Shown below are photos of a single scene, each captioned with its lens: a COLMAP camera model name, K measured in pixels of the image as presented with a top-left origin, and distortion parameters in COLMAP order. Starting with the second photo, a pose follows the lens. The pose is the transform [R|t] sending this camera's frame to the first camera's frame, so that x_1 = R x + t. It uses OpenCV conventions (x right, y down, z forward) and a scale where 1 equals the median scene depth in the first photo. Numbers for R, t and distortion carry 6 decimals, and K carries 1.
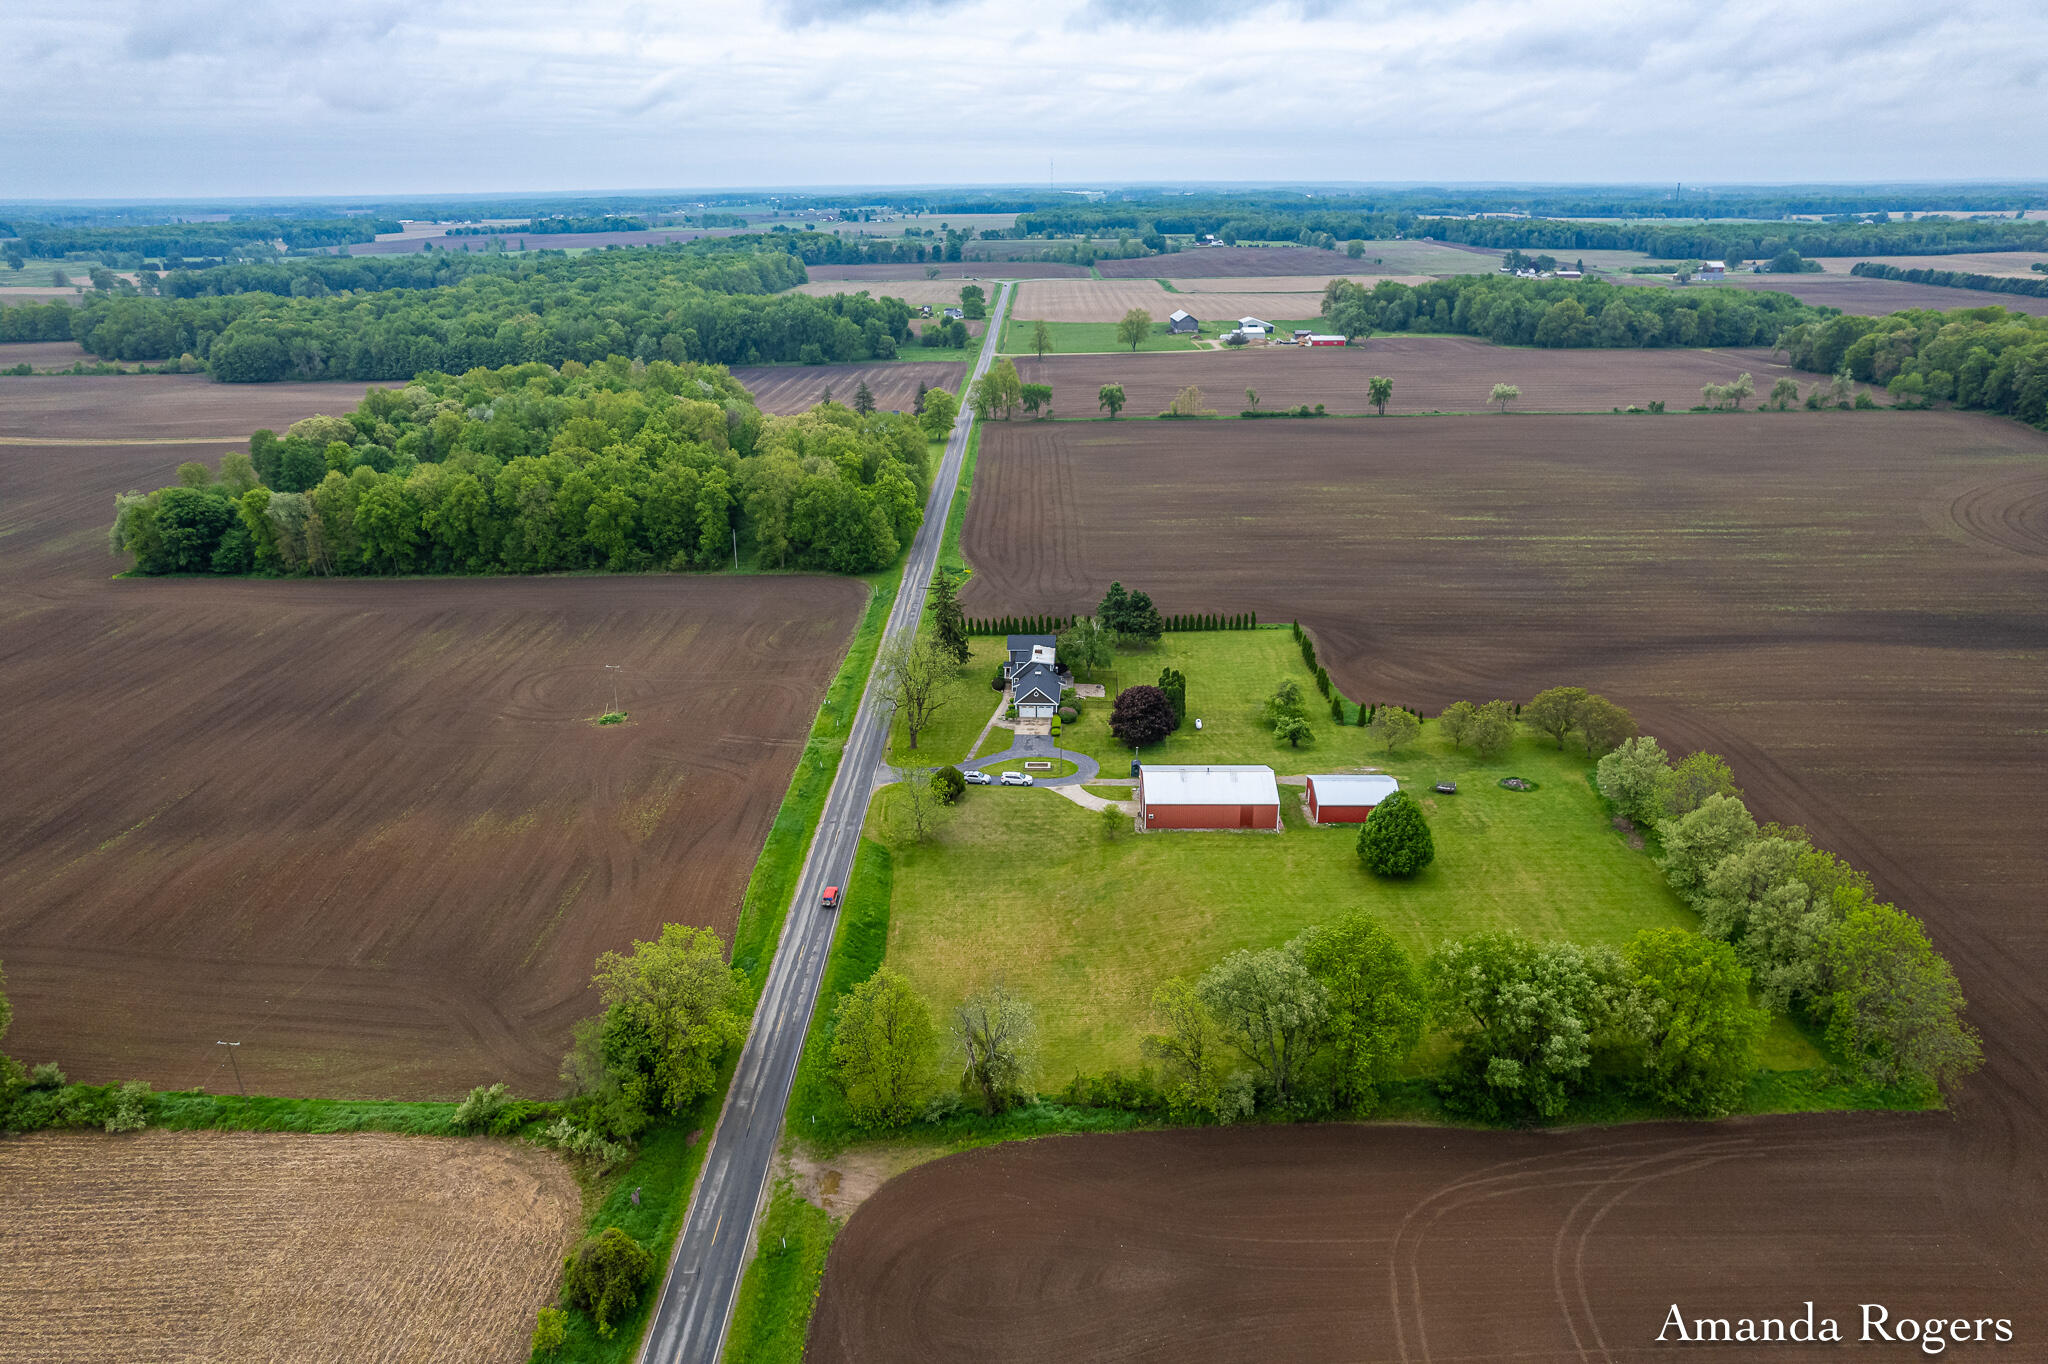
lens RADIAL K [[1309.4, 0, 1024.0], [0, 1309.4, 682.0], [0, 0, 1]] dist [-0.076962, 0.071003]
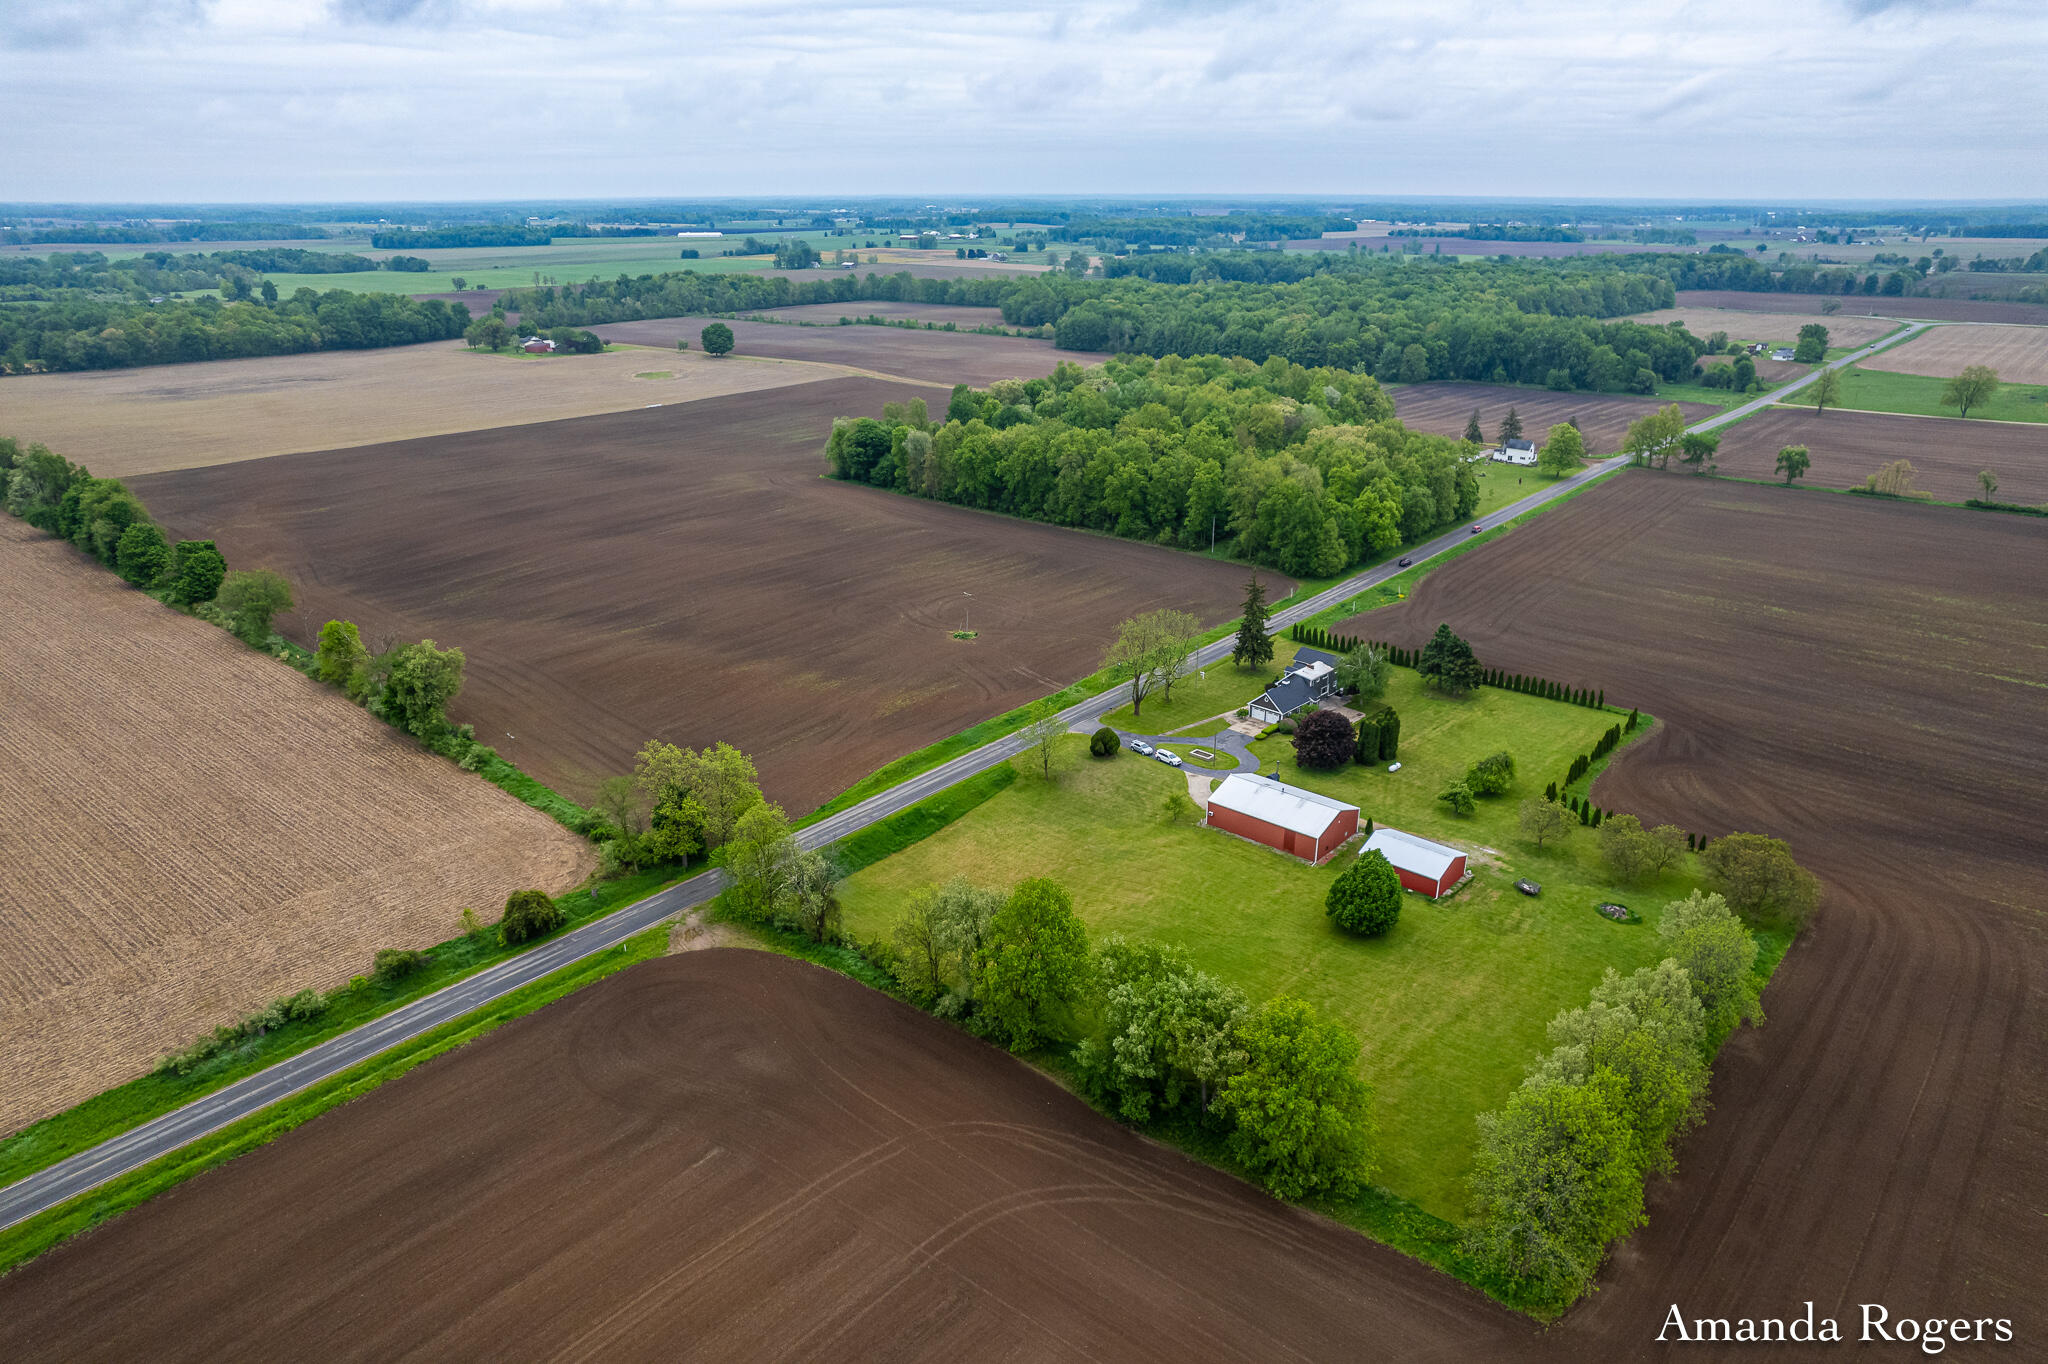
lens RADIAL K [[1309.4, 0, 1024.0], [0, 1309.4, 682.0], [0, 0, 1]] dist [-0.076962, 0.071003]
pose [[0.767420, 0.237011, -0.595728, 0.218266], [-0.238954, 0.967951, 0.077279, -0.017672], [0.594951, 0.083046, 0.799460, 0.015621]]
